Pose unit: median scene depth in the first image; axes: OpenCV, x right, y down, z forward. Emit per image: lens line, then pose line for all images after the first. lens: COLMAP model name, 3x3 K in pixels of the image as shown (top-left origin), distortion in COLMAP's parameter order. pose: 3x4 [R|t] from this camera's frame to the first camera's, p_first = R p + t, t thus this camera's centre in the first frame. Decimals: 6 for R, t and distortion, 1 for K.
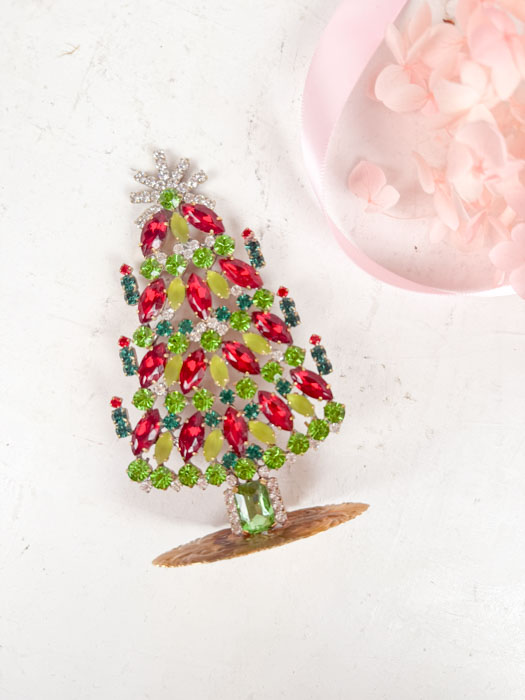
lens RADIAL K [[491.2, 0, 262.2], [0, 491.2, 352.2], [0, 0, 1]] dist [-0.052295, 0.007748]
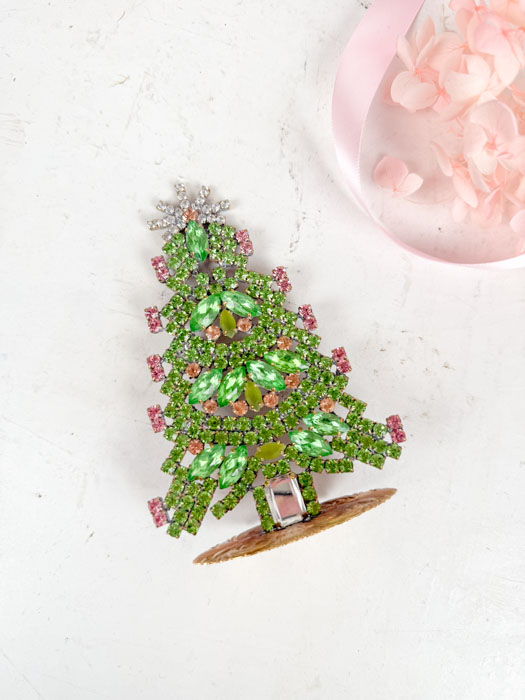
lens RADIAL K [[491.2, 0, 265.1], [0, 491.2, 345.0], [0, 0, 1]] dist [-0.052295, 0.007748]
pose [[0.997759, -0.064245, -0.018722, -0.074590], [0.061782, 0.991886, -0.111109, 0.146886], [0.025708, 0.109704, 0.993632, -0.071259]]
